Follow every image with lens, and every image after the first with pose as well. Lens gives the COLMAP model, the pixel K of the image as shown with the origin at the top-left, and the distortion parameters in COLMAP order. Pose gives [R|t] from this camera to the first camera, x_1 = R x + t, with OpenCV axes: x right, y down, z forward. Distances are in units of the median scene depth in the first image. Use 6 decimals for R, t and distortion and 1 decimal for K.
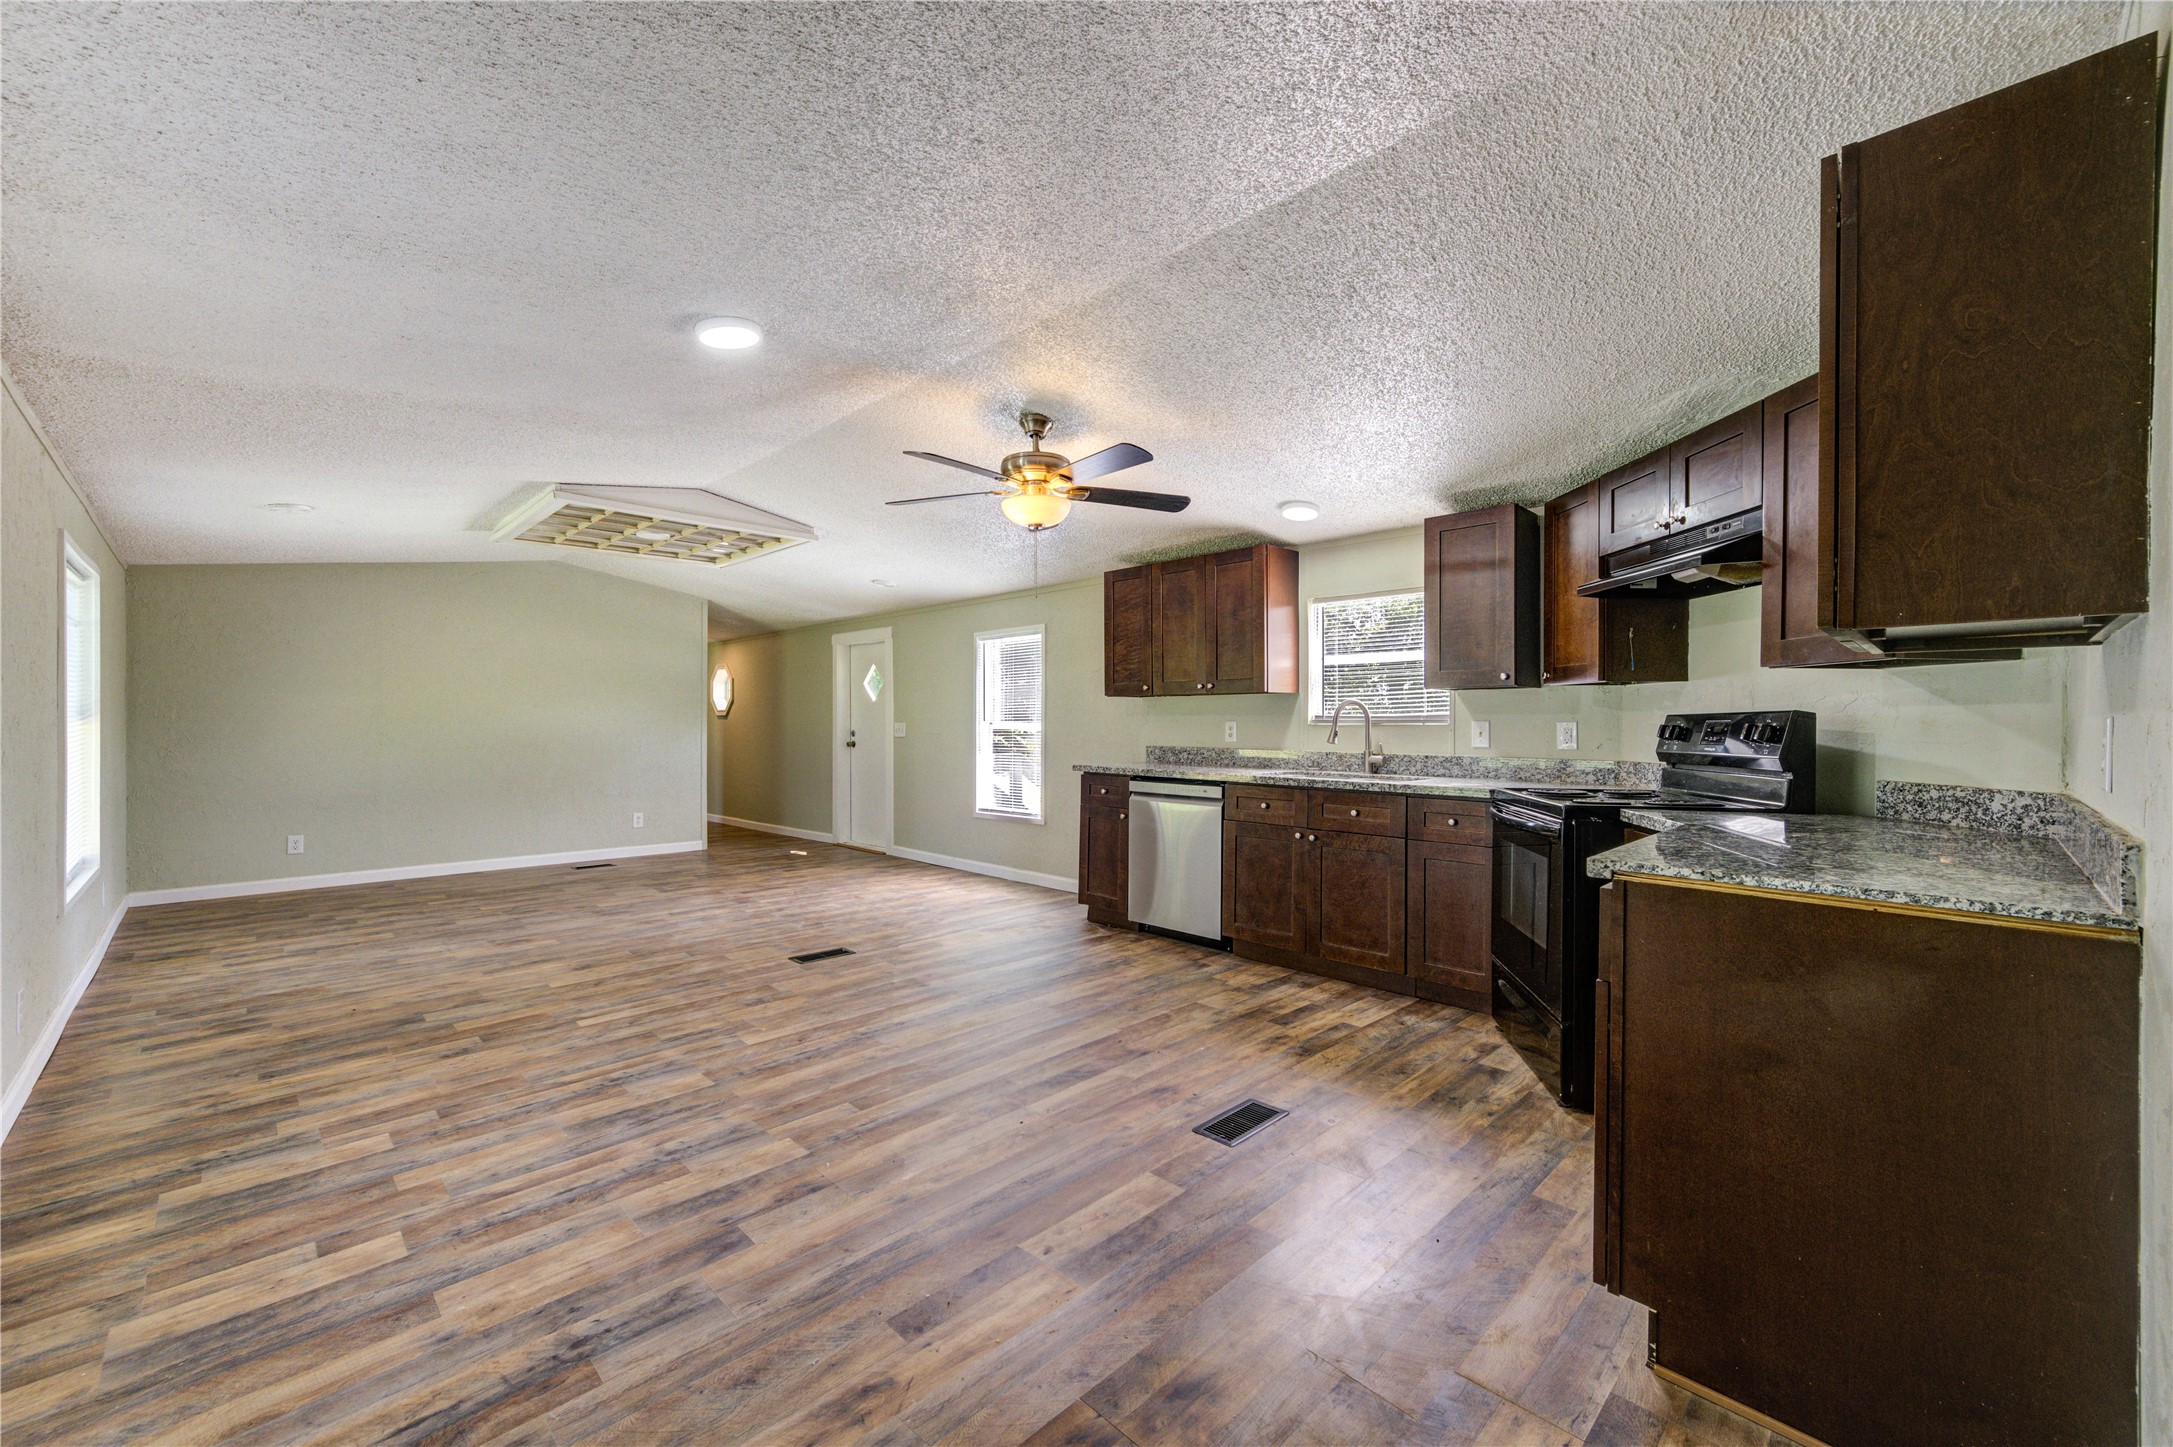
lens RADIAL K [[872.0, 0, 1122.1], [0, 872.0, 722.7], [0, 0, 1]] dist [0.000785, -0.000598]
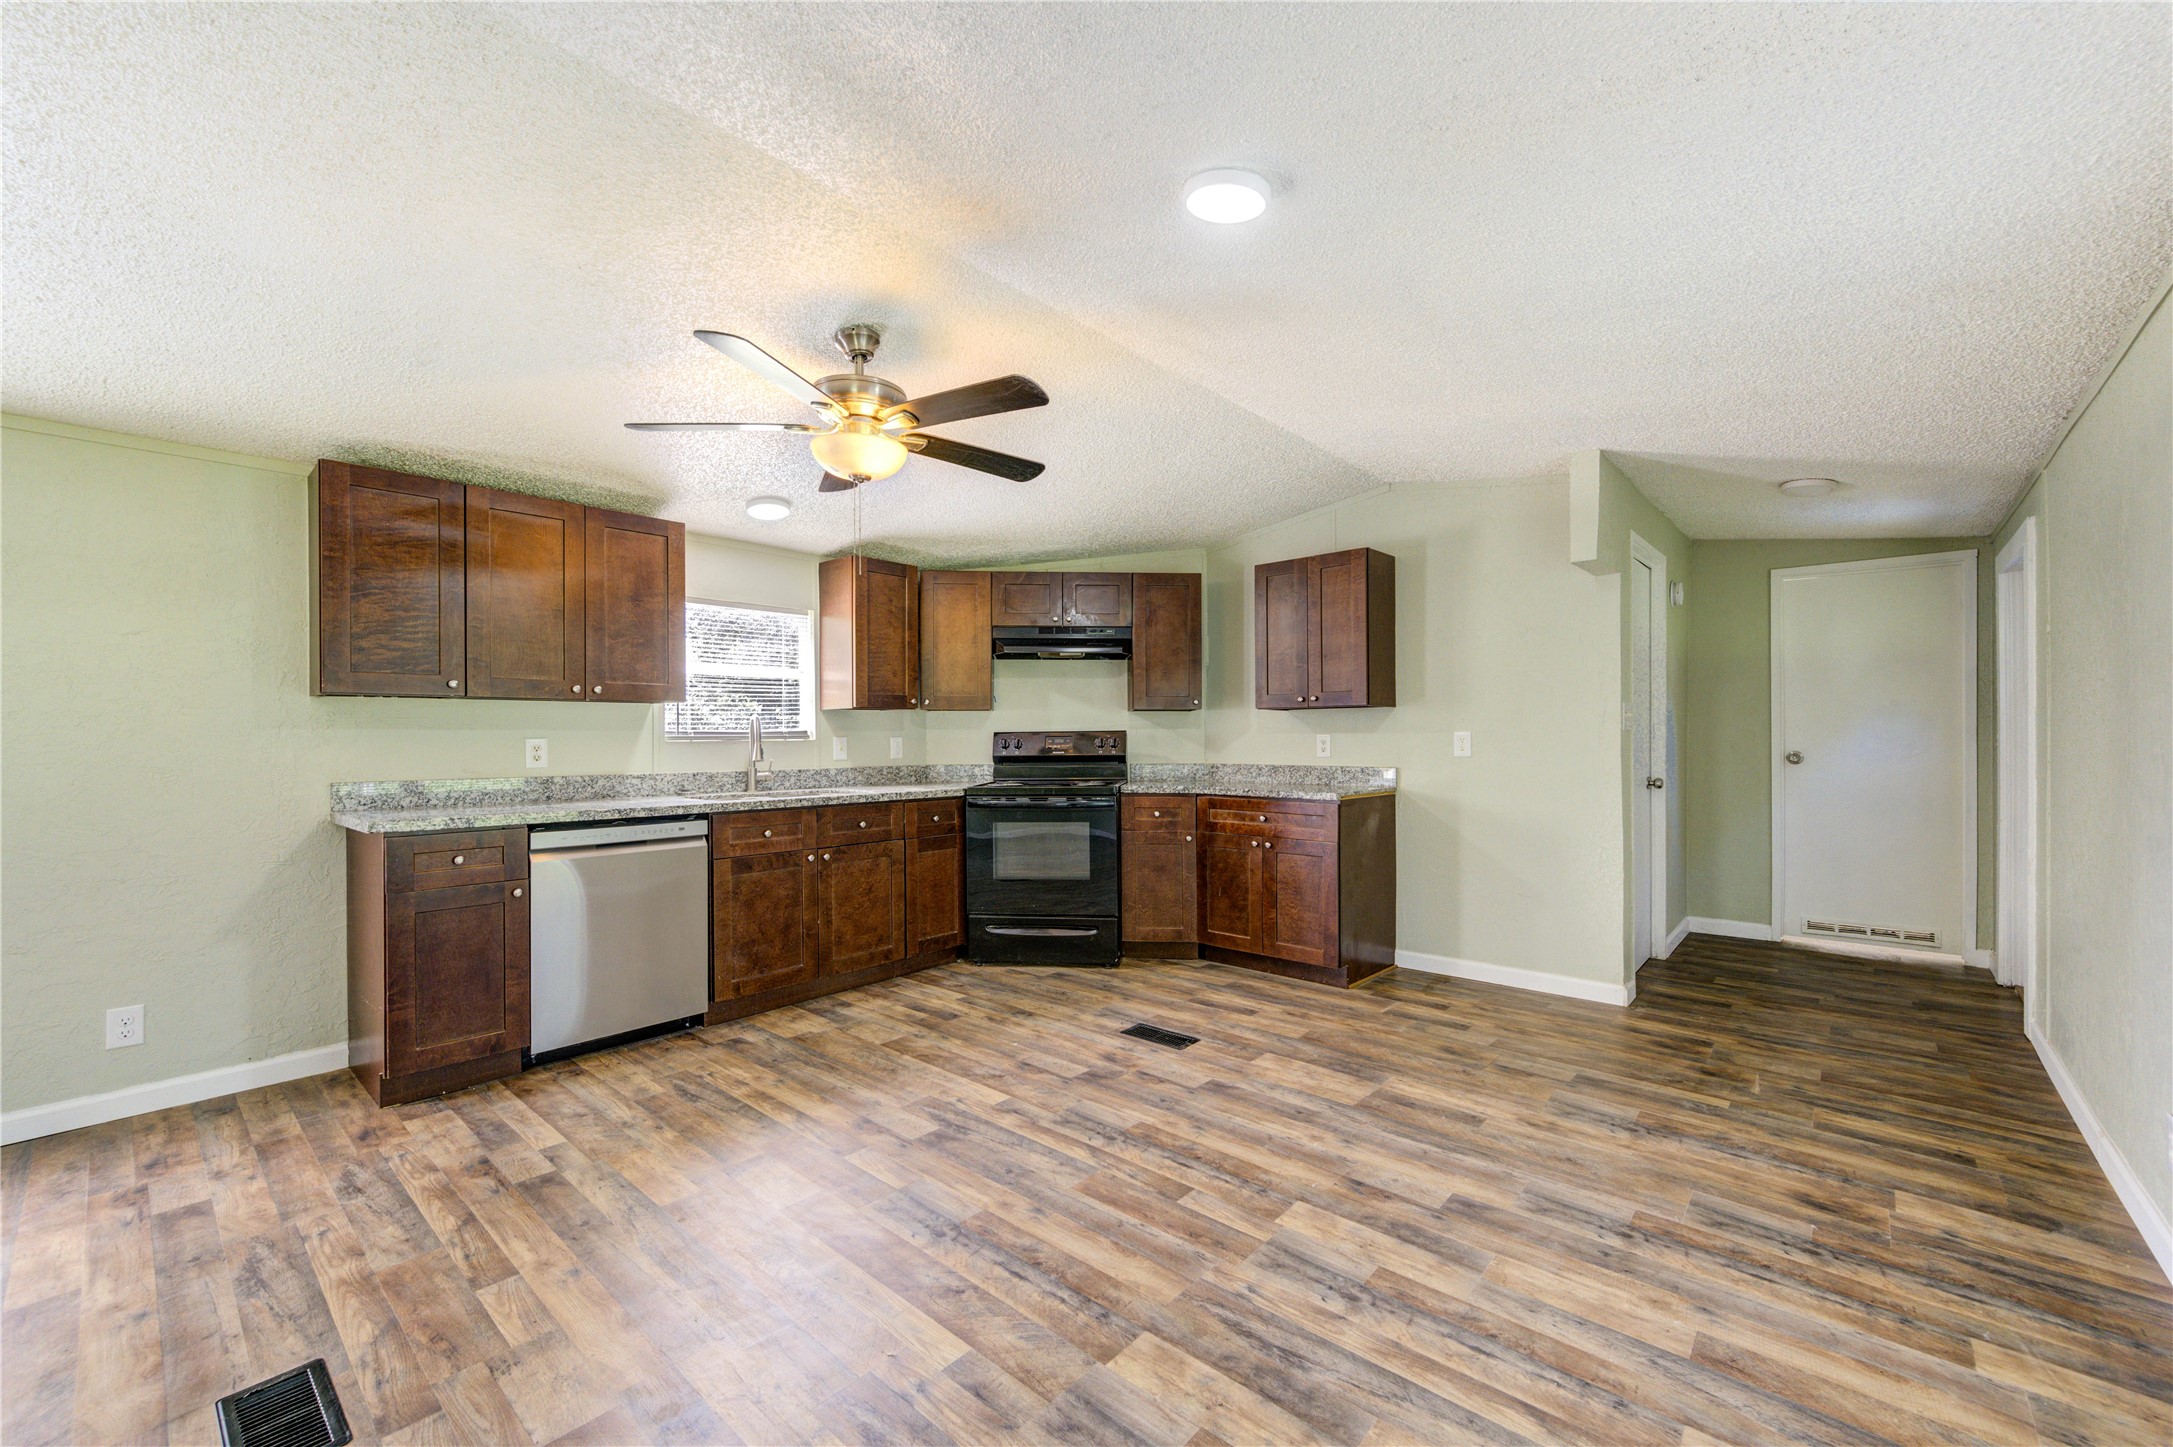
lens RADIAL K [[854.2, 0, 1079.5], [0, 854.2, 729.9], [0, 0, 1]] dist [0.002834, 0.000263]
pose [[-0.034592, 0.005103, 0.999388, -0.896336], [0.005253, 0.999974, -0.004924, -0.004665], [-0.999388, 0.005080, -0.034618, 0.894147]]
